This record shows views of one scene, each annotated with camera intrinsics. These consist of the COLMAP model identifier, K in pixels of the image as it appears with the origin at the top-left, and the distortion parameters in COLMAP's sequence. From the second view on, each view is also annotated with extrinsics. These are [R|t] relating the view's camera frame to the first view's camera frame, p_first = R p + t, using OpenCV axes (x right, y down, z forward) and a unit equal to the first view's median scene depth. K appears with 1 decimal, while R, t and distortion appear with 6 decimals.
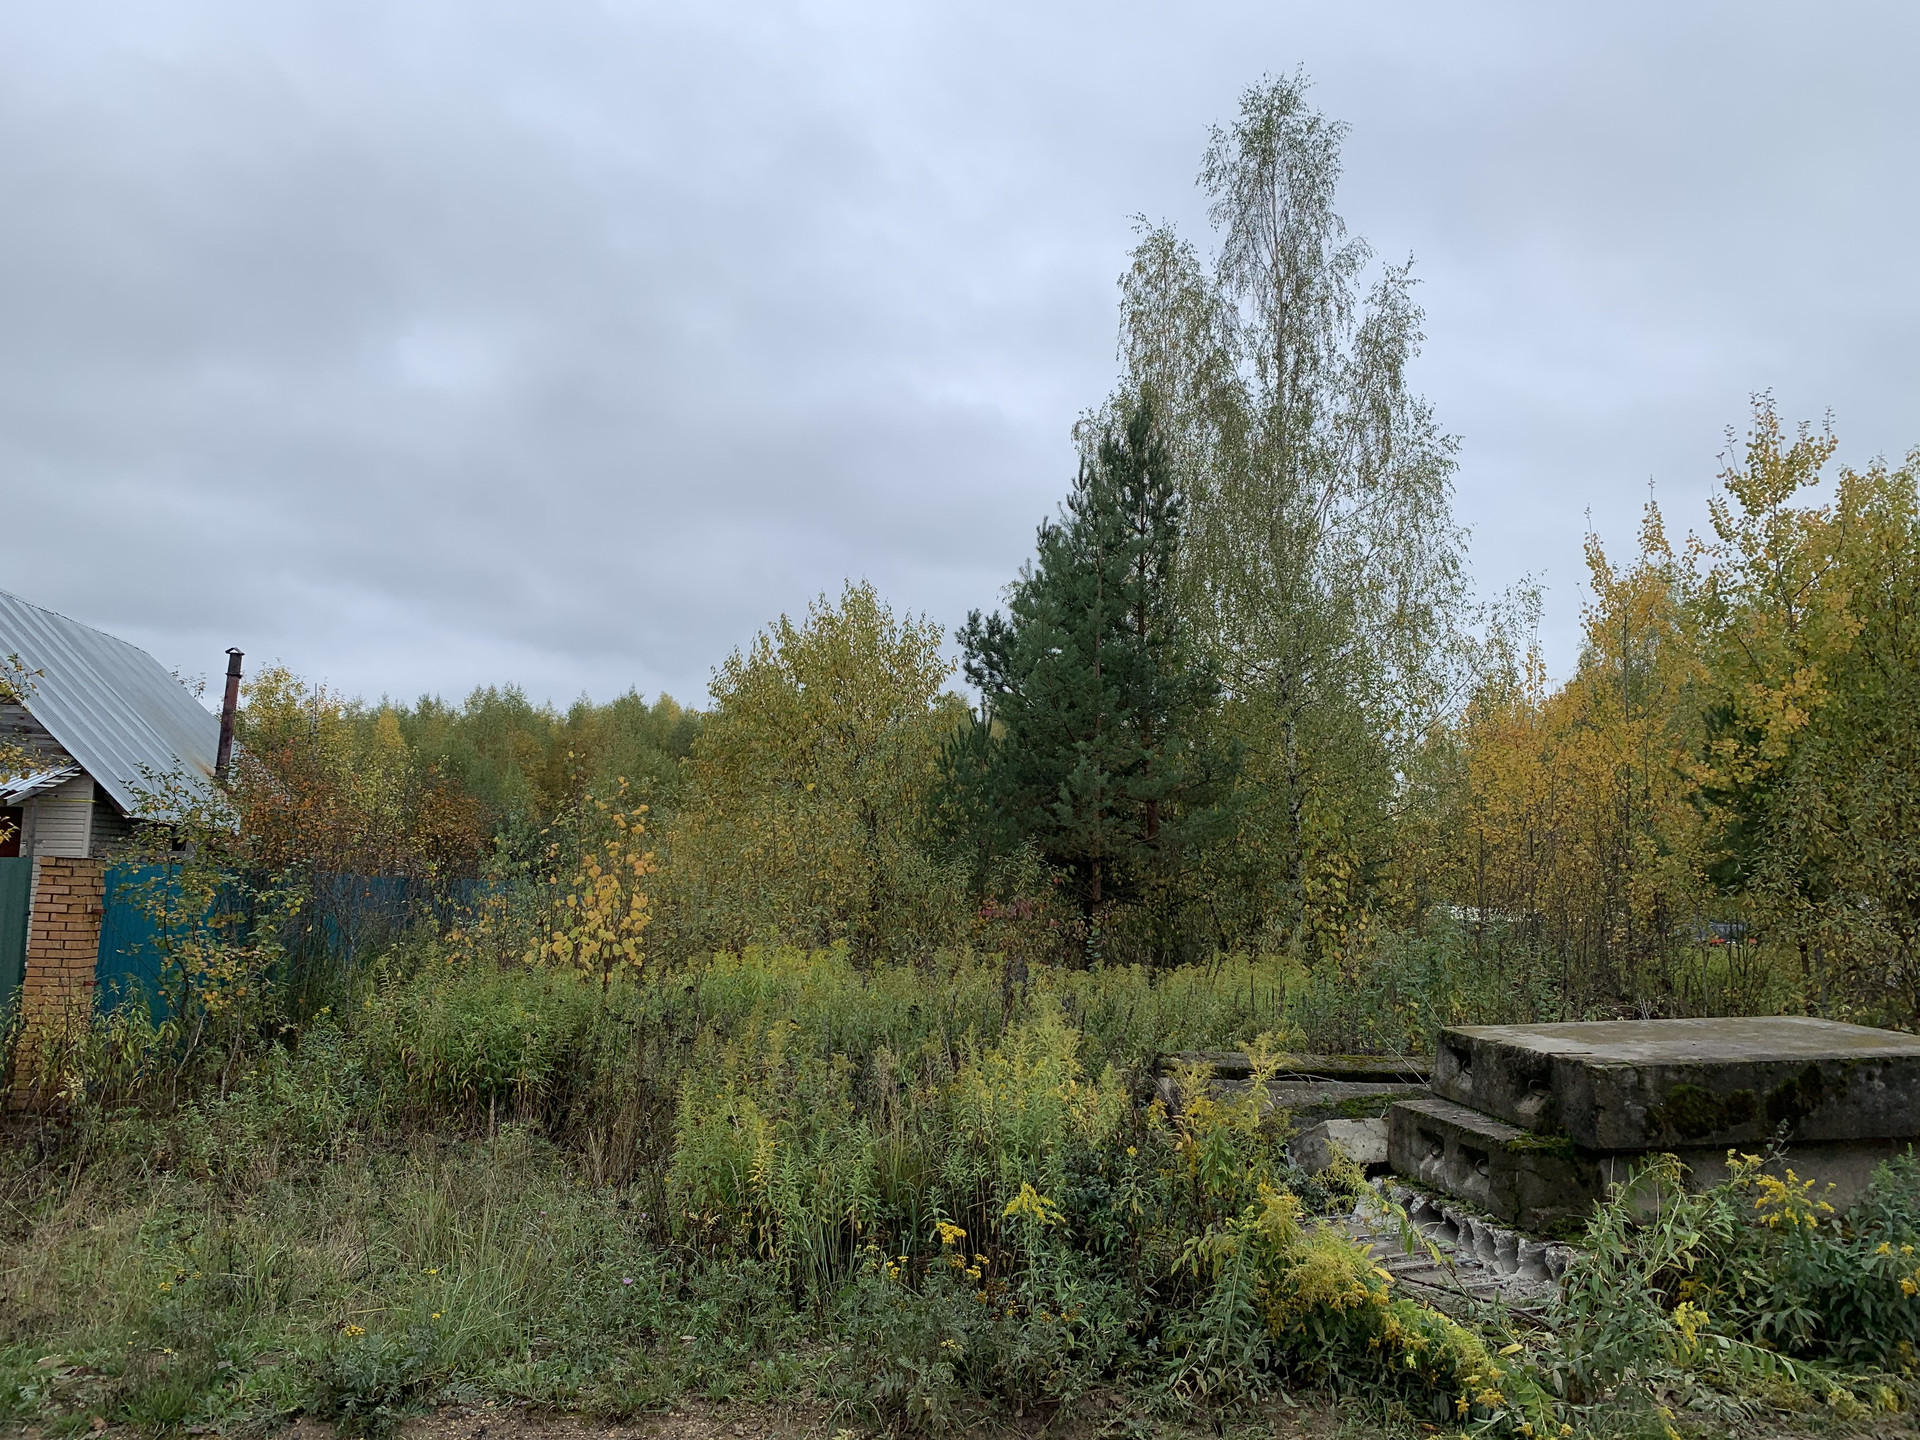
lens RADIAL K [[1473.0, 0, 964.5], [0, 1473.0, 702.5], [0, 0, 1]] dist [0.022528, -0.028421]
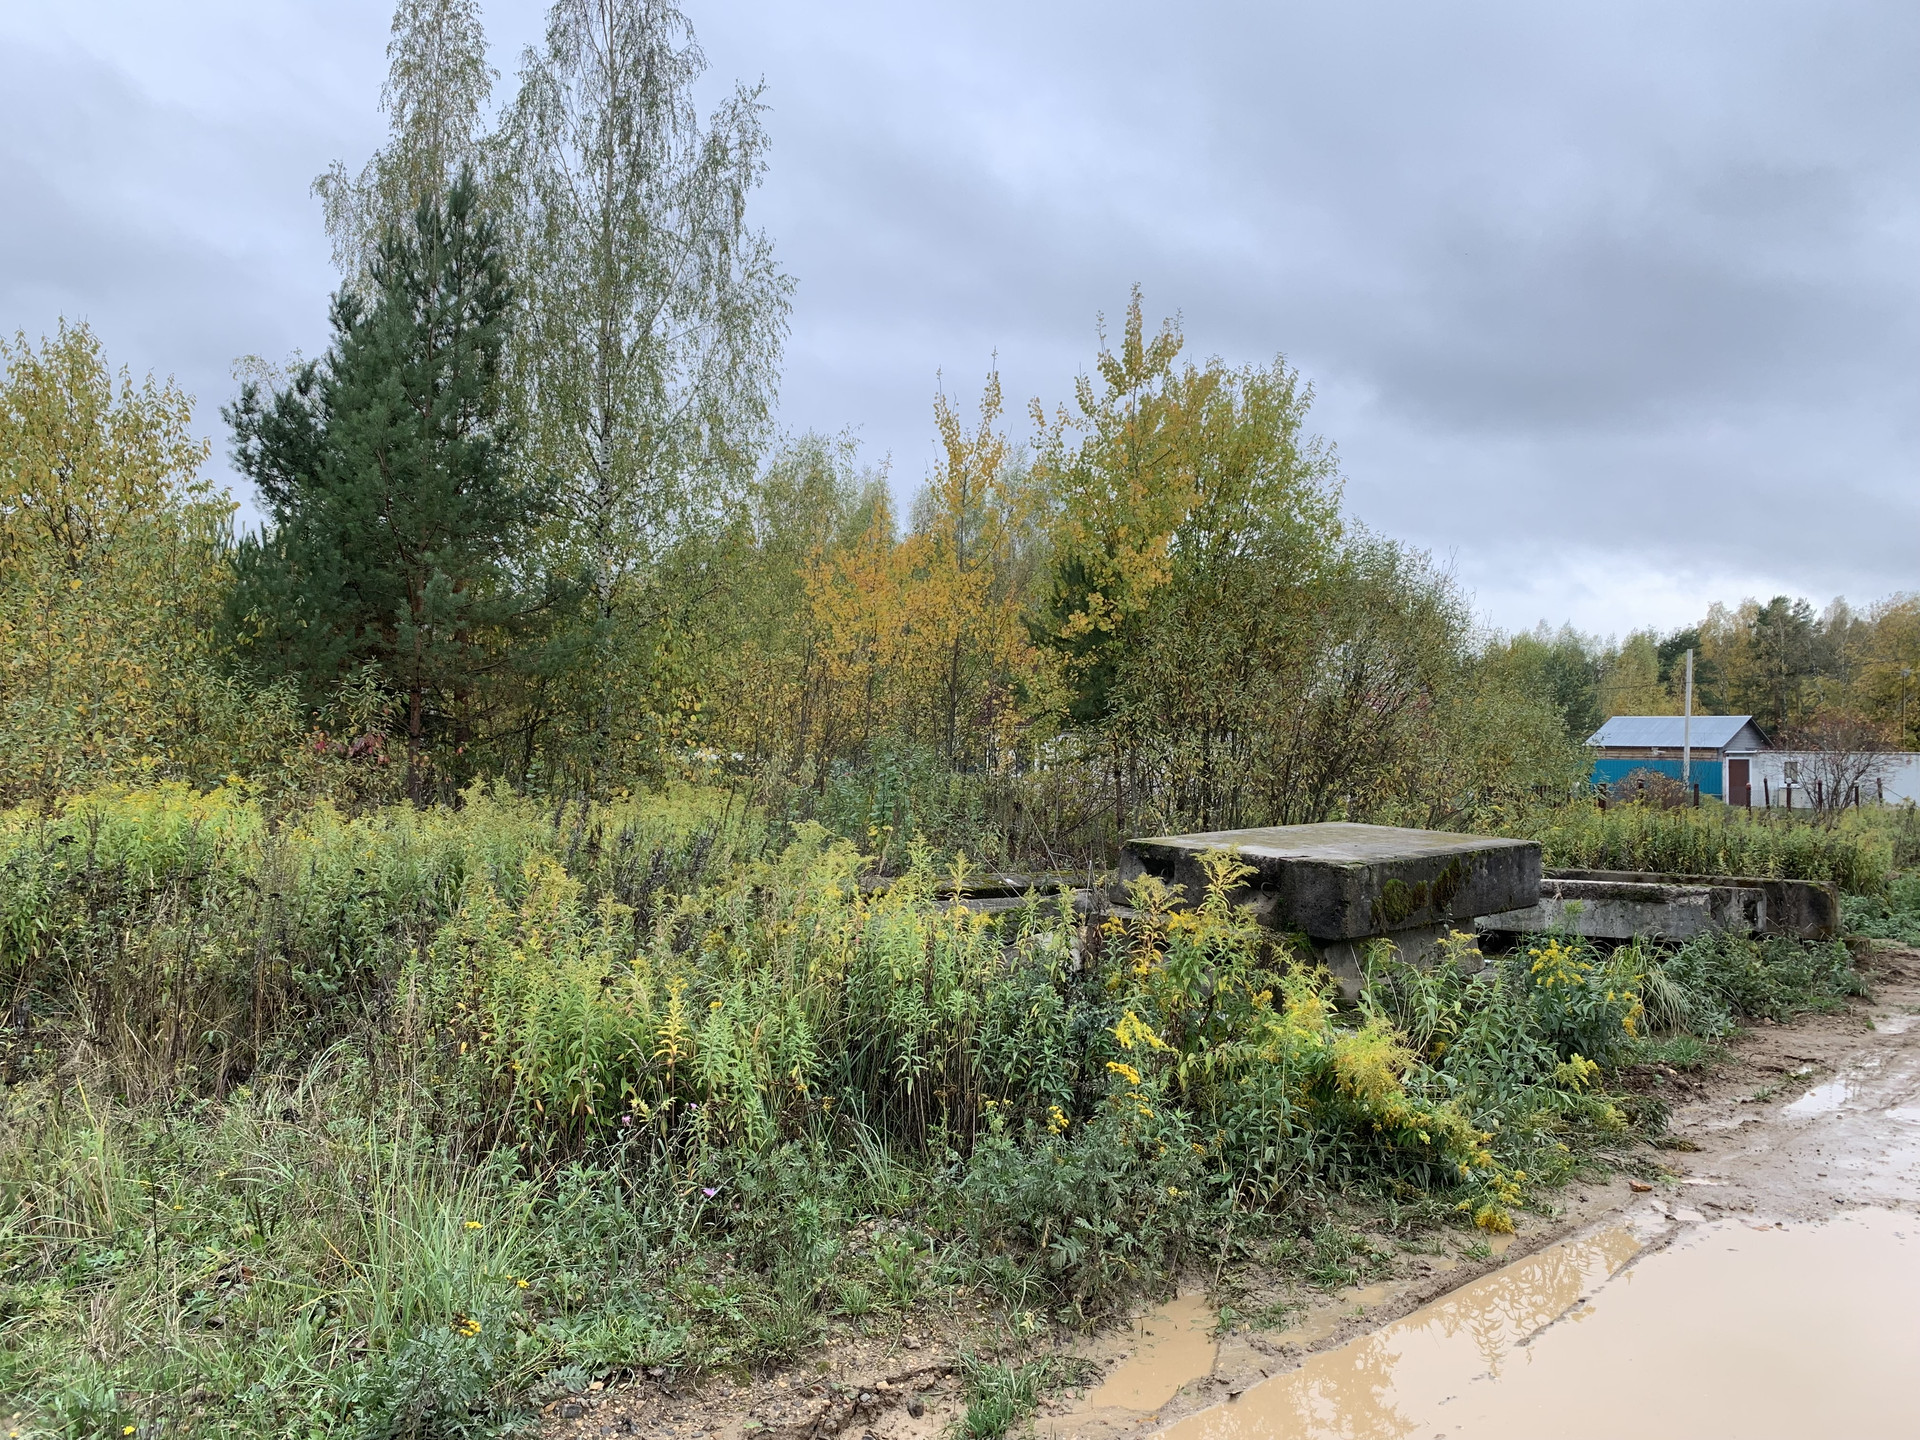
lens RADIAL K [[1473.0, 0, 955.0], [0, 1473.0, 707.3], [0, 0, 1]] dist [0.022528, -0.028421]
pose [[0.812690, 0.016971, 0.582450, -0.154141], [-0.079025, 0.993551, 0.081315, 0.019202], [-0.577313, -0.112112, 0.808789, 0.092003]]
